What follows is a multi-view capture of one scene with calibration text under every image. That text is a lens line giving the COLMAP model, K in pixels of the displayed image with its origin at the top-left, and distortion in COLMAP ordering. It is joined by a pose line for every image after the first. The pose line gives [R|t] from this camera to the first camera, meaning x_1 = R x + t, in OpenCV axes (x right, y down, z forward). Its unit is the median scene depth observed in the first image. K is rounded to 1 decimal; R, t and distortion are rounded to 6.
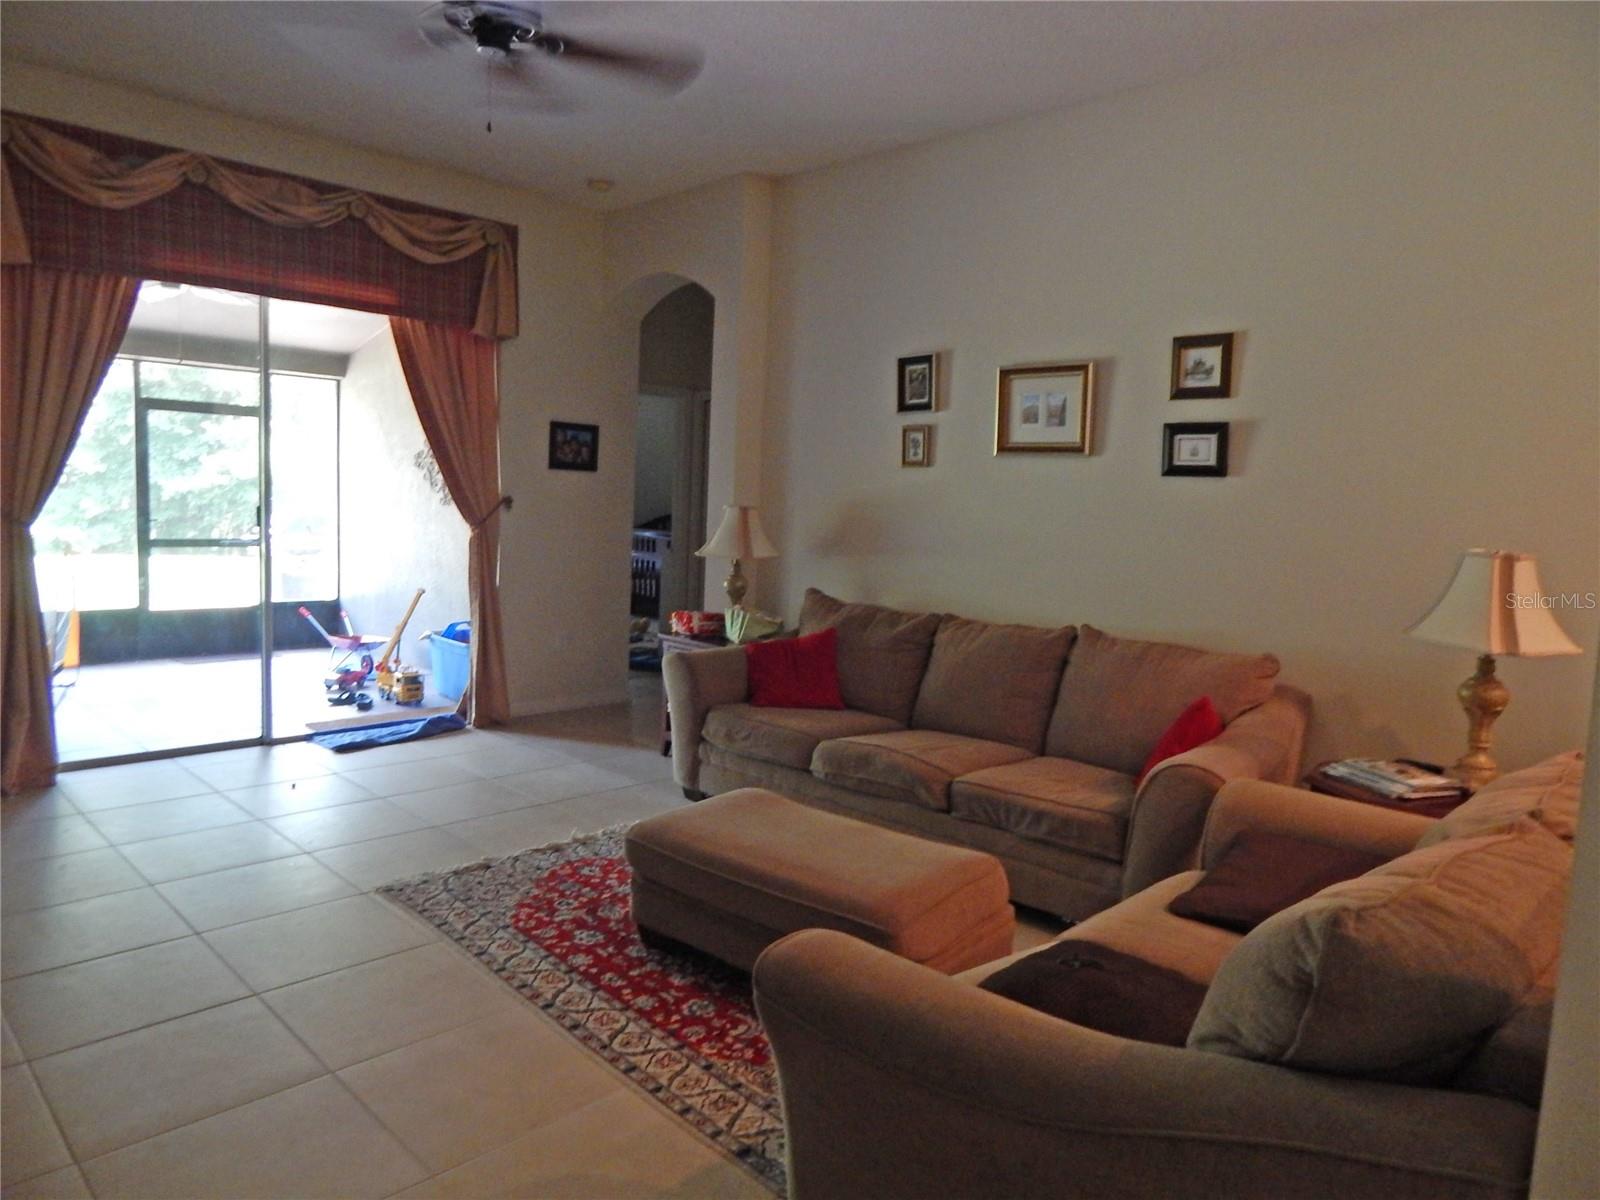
lens RADIAL K [[1052.2, 0, 799.3], [0, 1052.2, 592.7], [0, 0, 1]] dist [-0.005341, -0.007800]
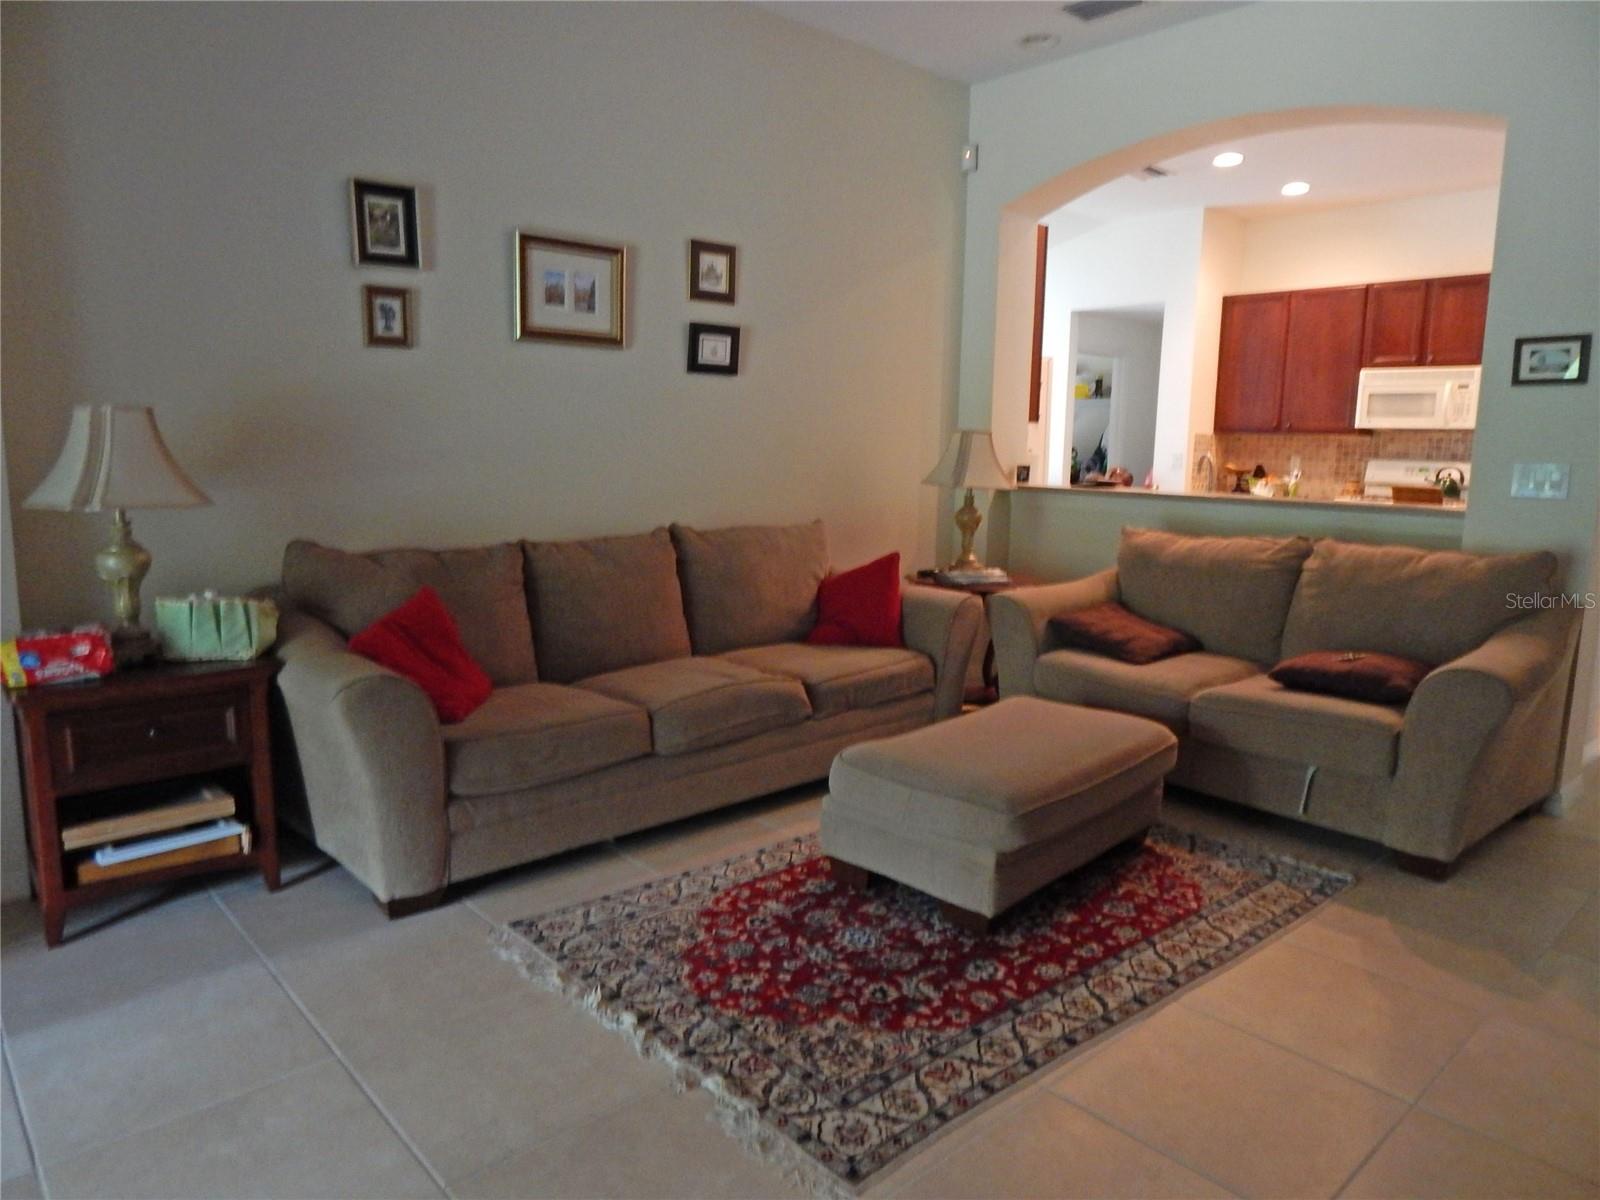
lens RADIAL K [[1052.2, 0, 796.7], [0, 1052.2, 588.4], [0, 0, 1]] dist [-0.005341, -0.007800]
pose [[0.057405, -0.183501, 0.981342, -0.751192], [0.076528, 0.980880, 0.178938, -0.082459], [-0.995414, 0.064828, 0.070350, 0.866530]]
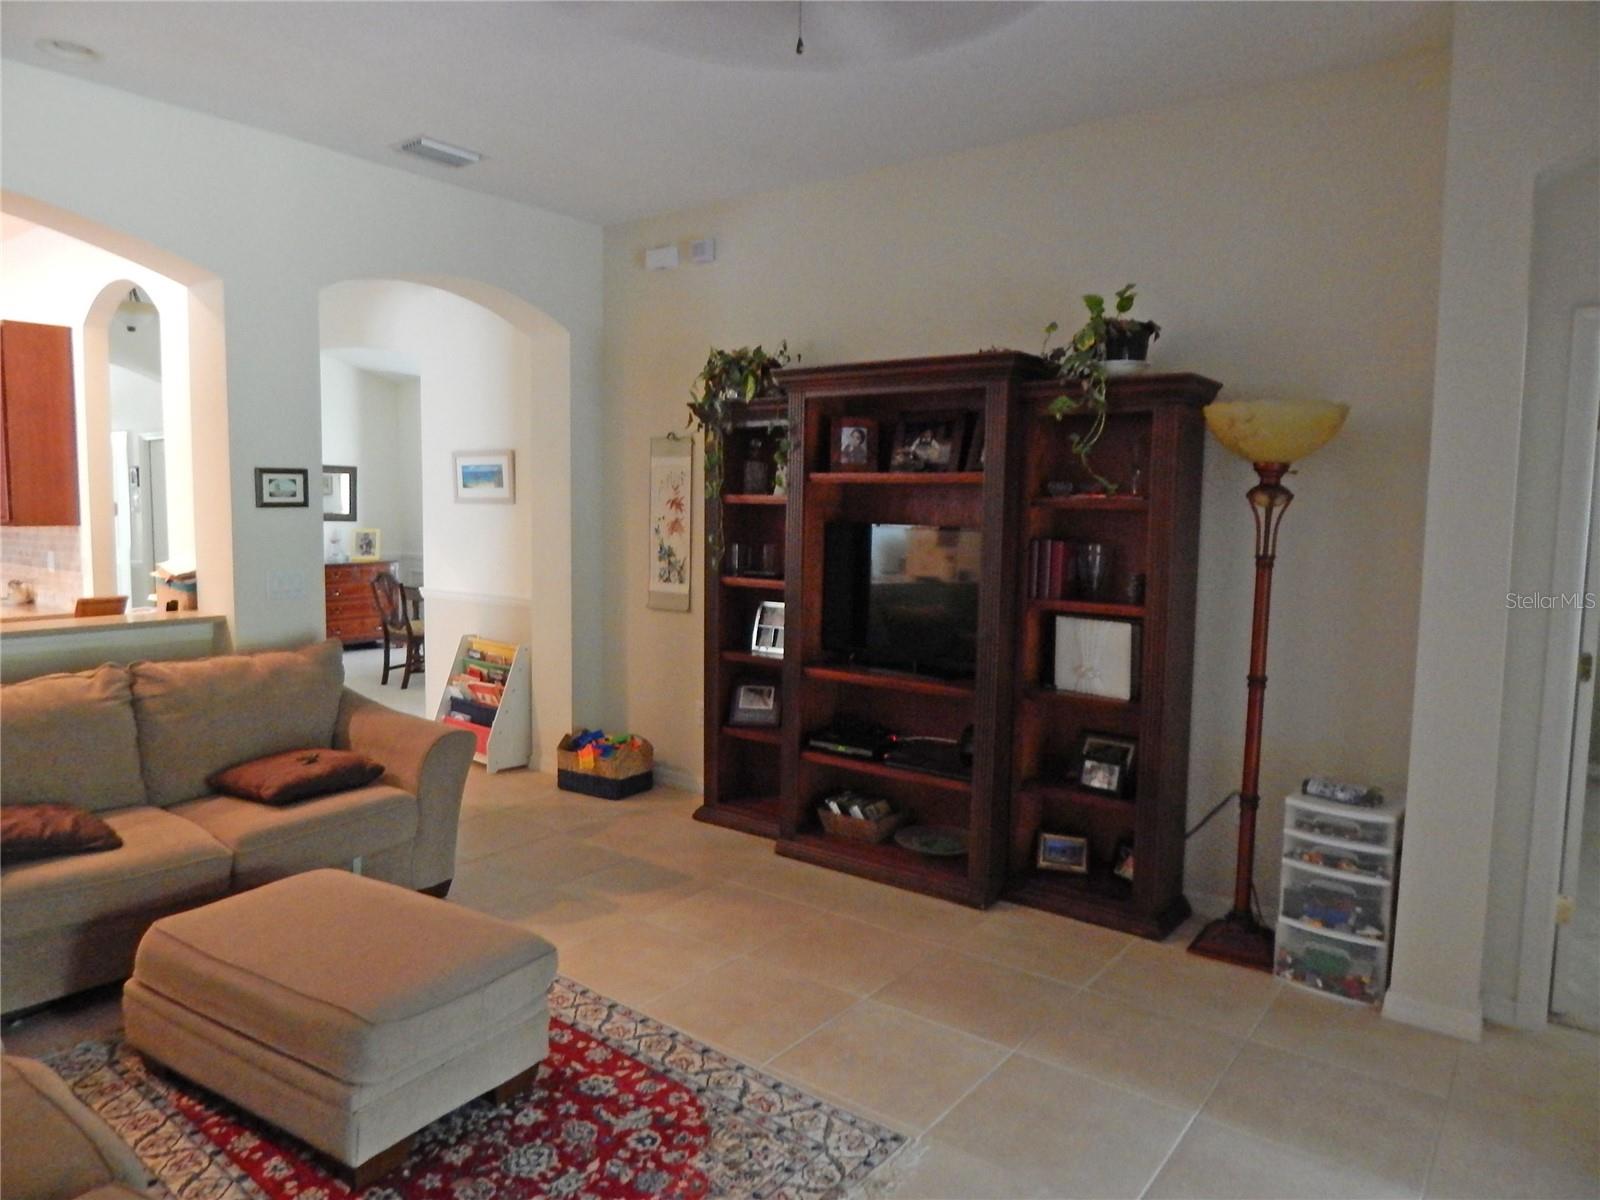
lens RADIAL K [[1052.2, 0, 801.5], [0, 1052.2, 598.2], [0, 0, 1]] dist [-0.005341, -0.007800]
pose [[-0.989308, -0.043752, -0.139125, -0.185592], [-0.068068, 0.982186, 0.175147, -0.182026], [0.128983, 0.182744, -0.974663, 1.449917]]
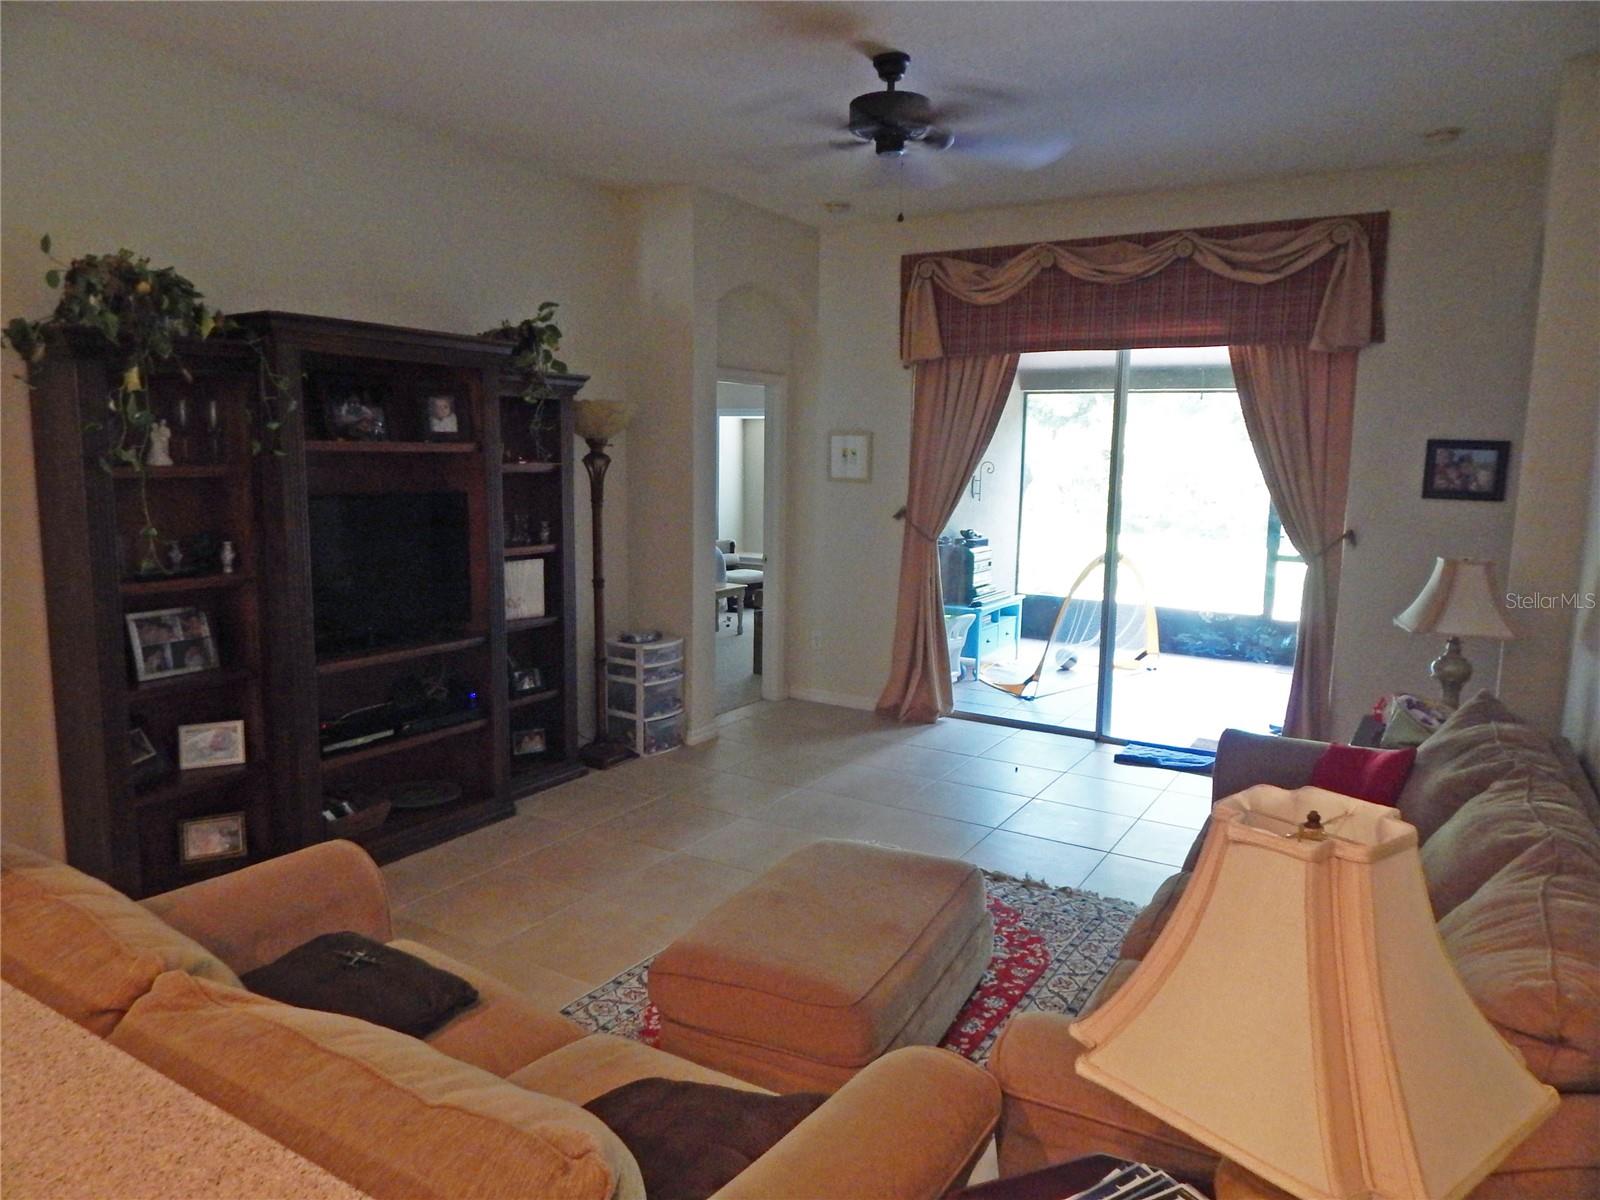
lens RADIAL K [[1052.2, 0, 803.8], [0, 1052.2, 606.8], [0, 0, 1]] dist [-0.005341, -0.007800]
pose [[0.239259, 0.107096, -0.965031, 0.700605], [-0.096314, 0.991614, 0.086168, -0.092748], [0.966167, 0.072329, 0.247568, 0.545670]]
